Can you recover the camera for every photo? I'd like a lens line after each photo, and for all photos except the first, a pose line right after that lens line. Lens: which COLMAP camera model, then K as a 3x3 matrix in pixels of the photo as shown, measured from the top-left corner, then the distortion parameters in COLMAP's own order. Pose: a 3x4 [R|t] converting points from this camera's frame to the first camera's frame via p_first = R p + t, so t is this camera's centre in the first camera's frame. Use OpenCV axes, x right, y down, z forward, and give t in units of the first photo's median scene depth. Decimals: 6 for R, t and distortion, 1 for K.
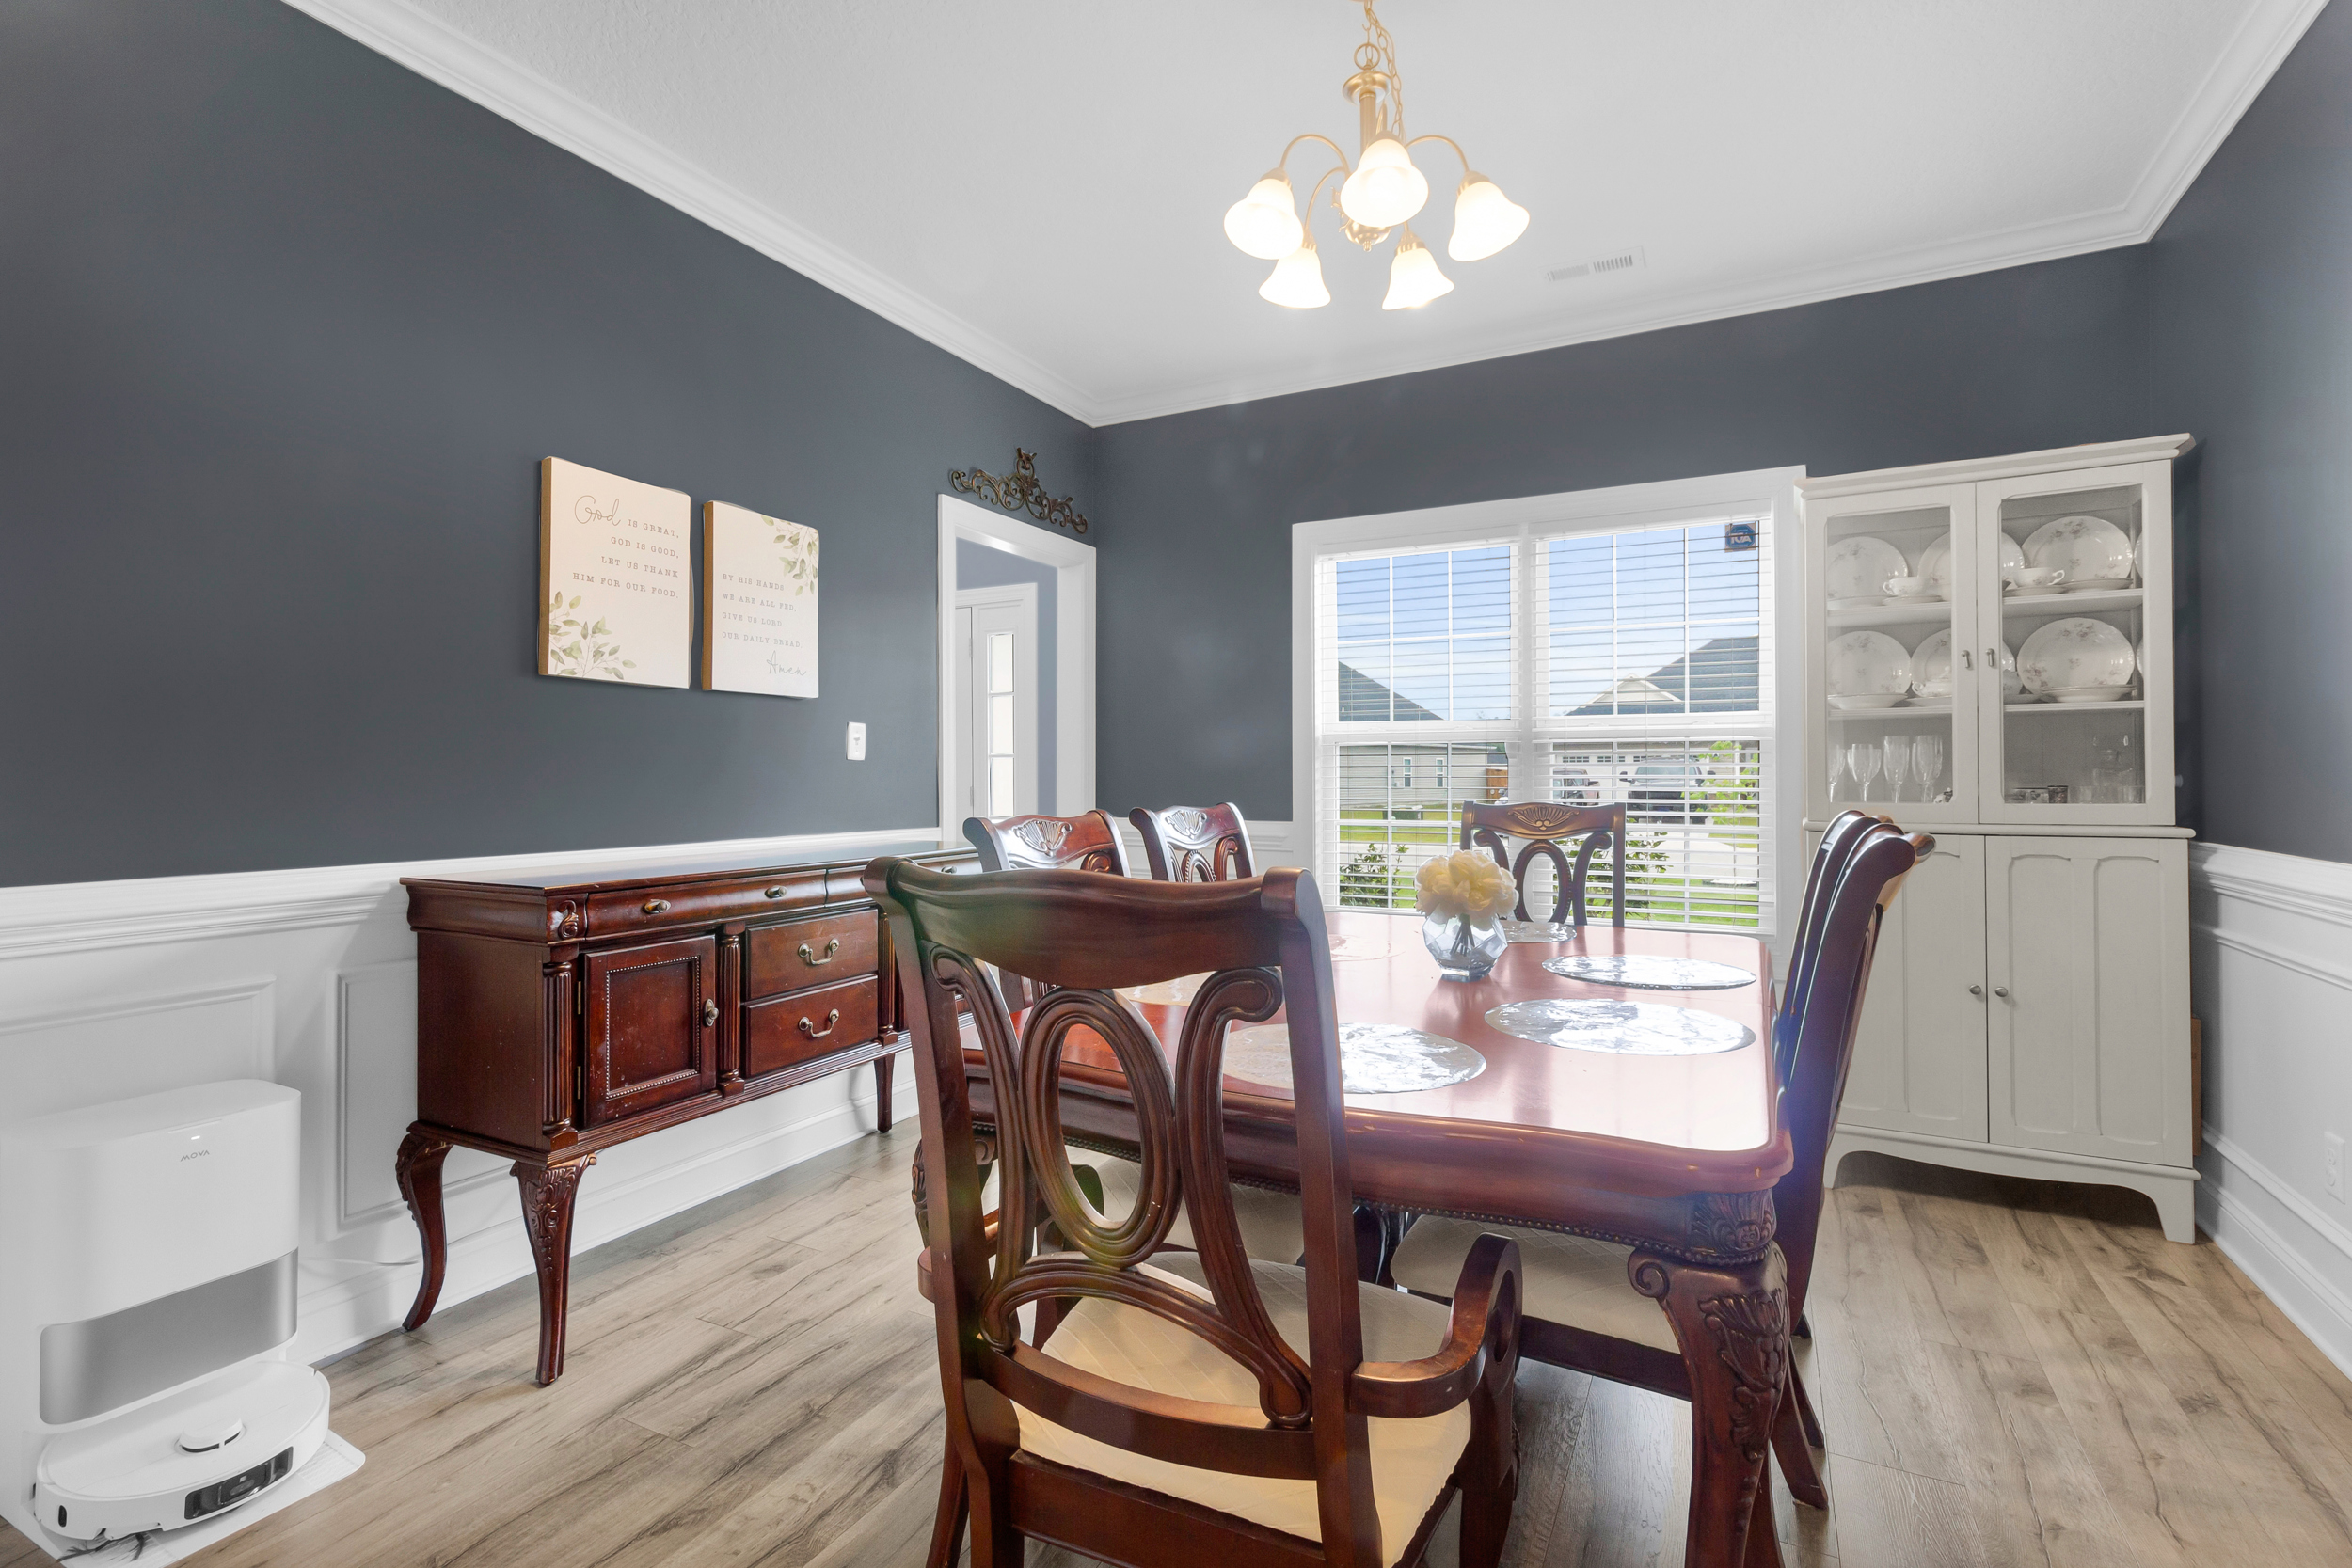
lens RADIAL K [[1107.8, 0, 1173.4], [0, 1107.8, 779.0], [0, 0, 1]] dist [-0.002306, -0.000054]
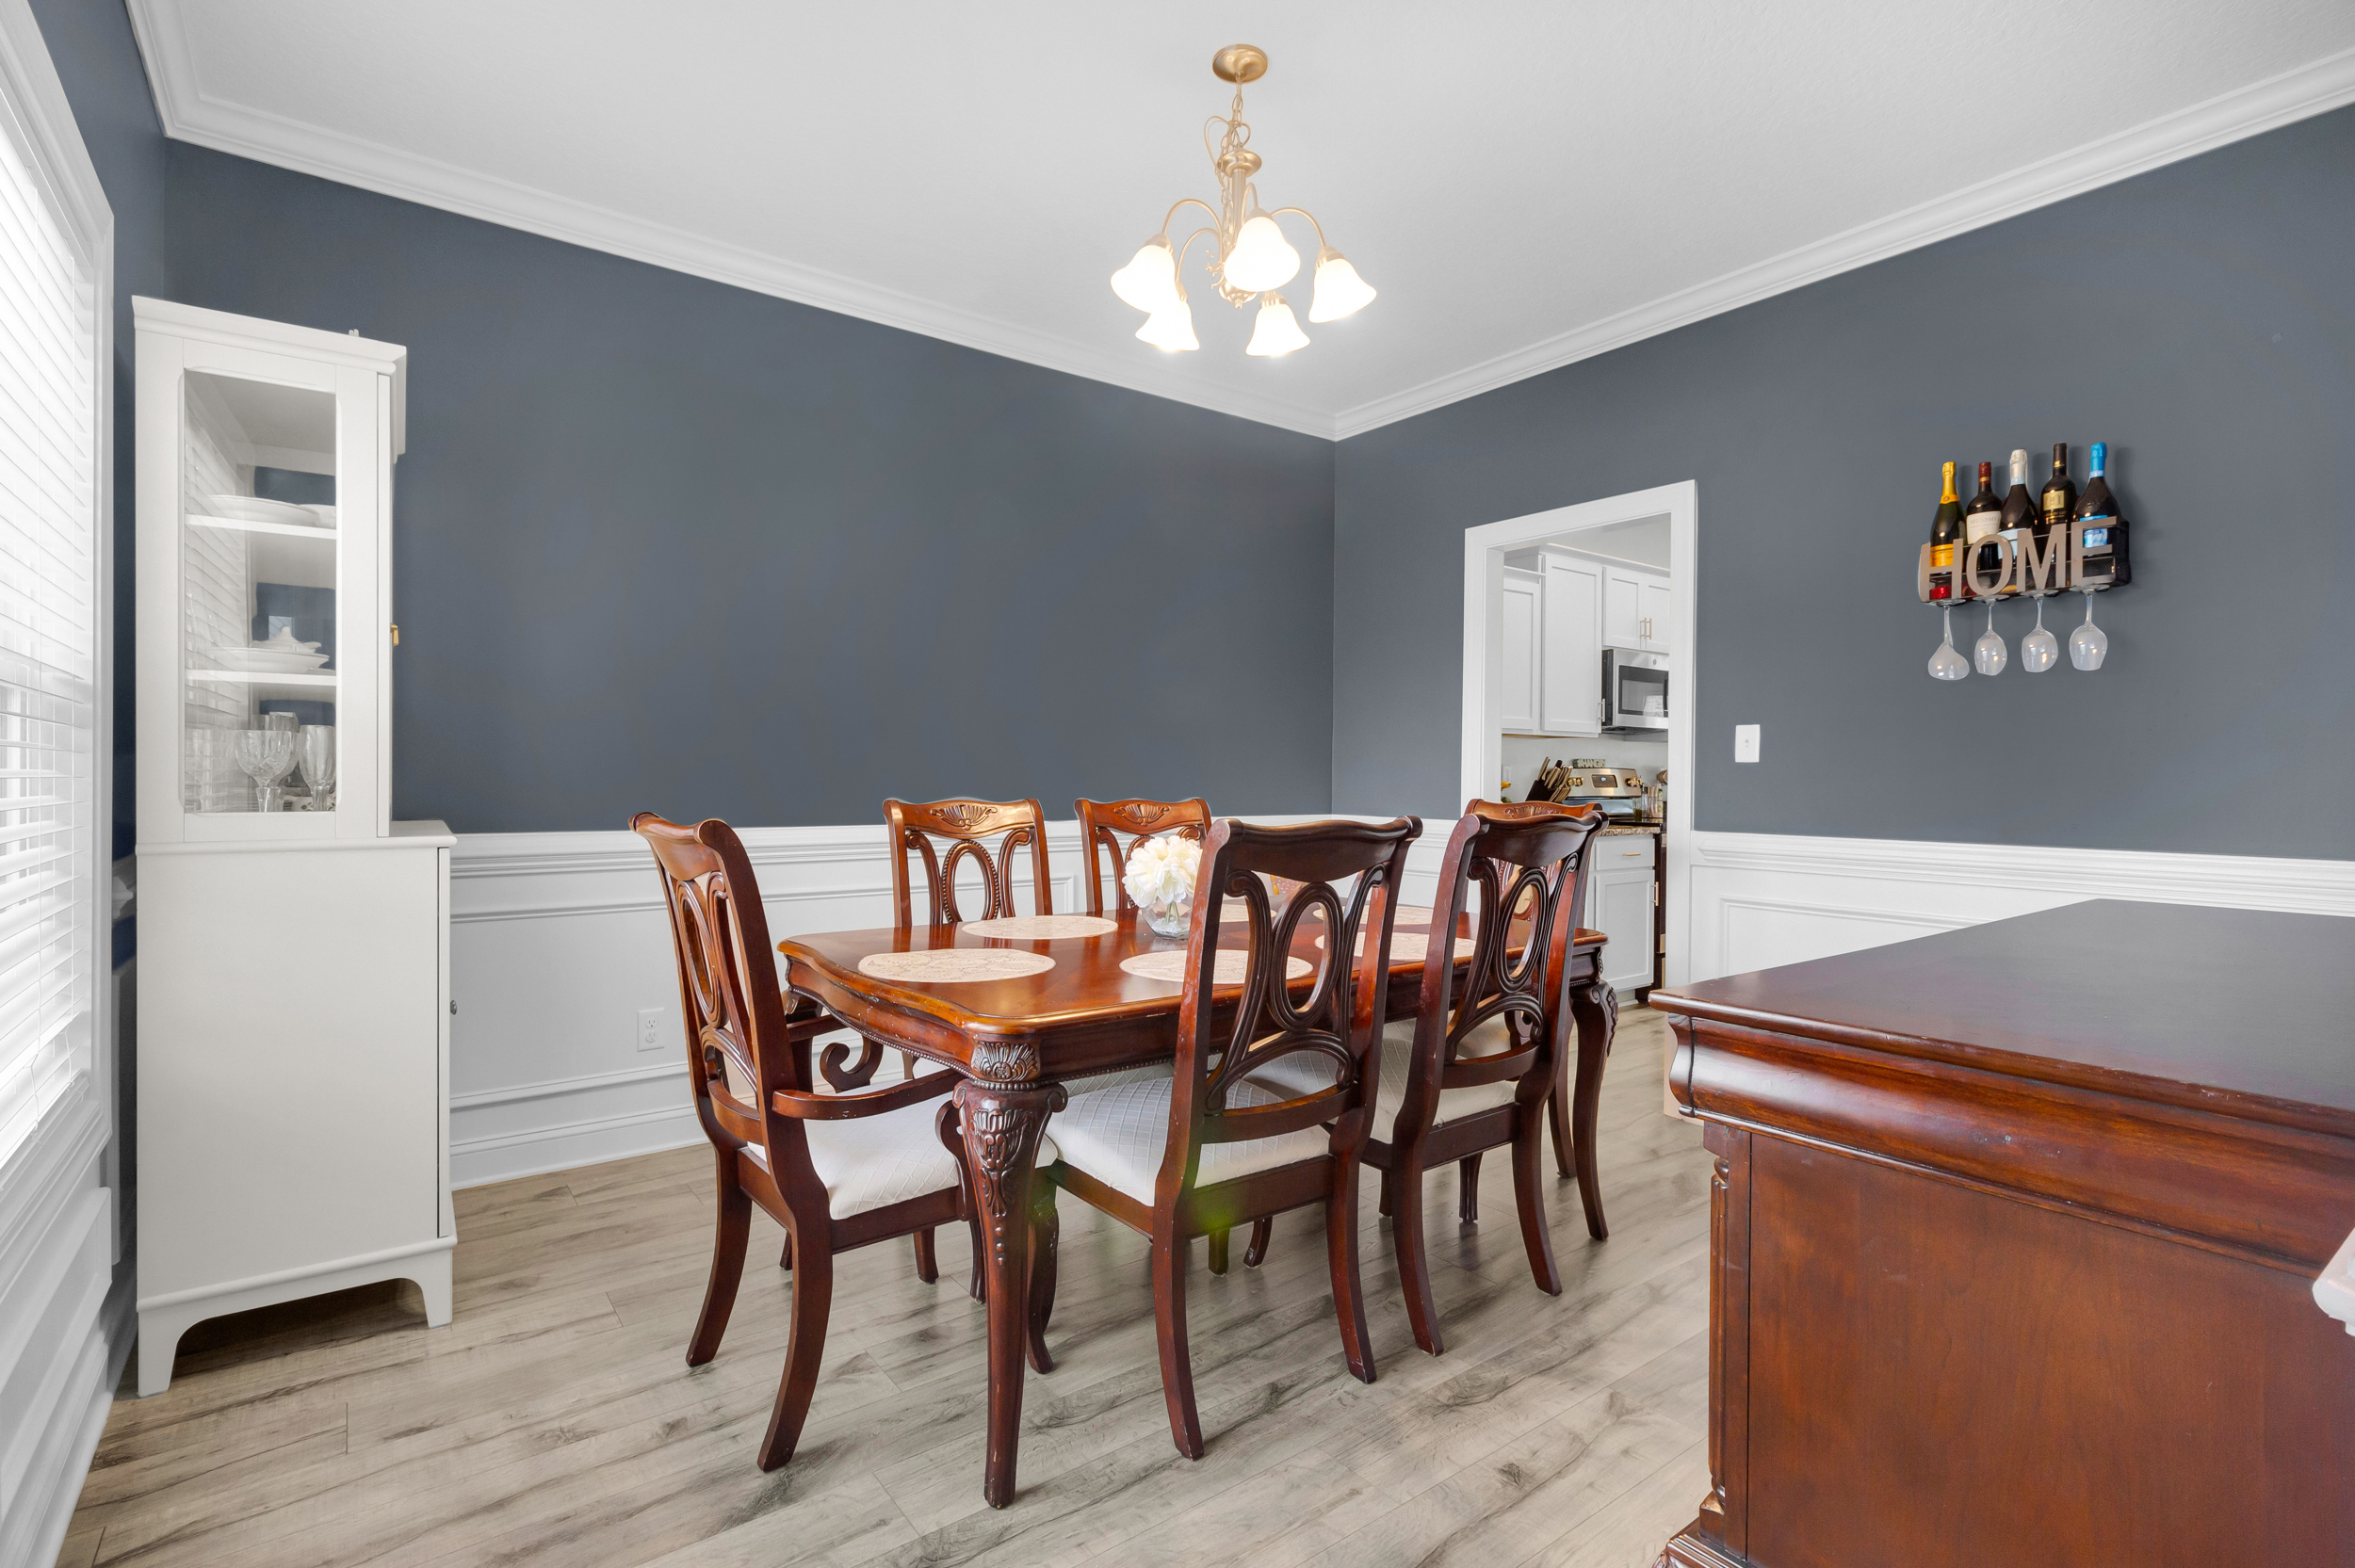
lens RADIAL K [[1109.2, 0, 1177.6], [0, 1109.2, 780.0], [0, 0, 1]] dist [-0.002306, -0.000054]
pose [[-0.905003, -0.008312, 0.425325, -0.218037], [-0.007867, 0.999965, 0.002801, -0.003169], [-0.425333, -0.000811, -0.905036, 1.797720]]
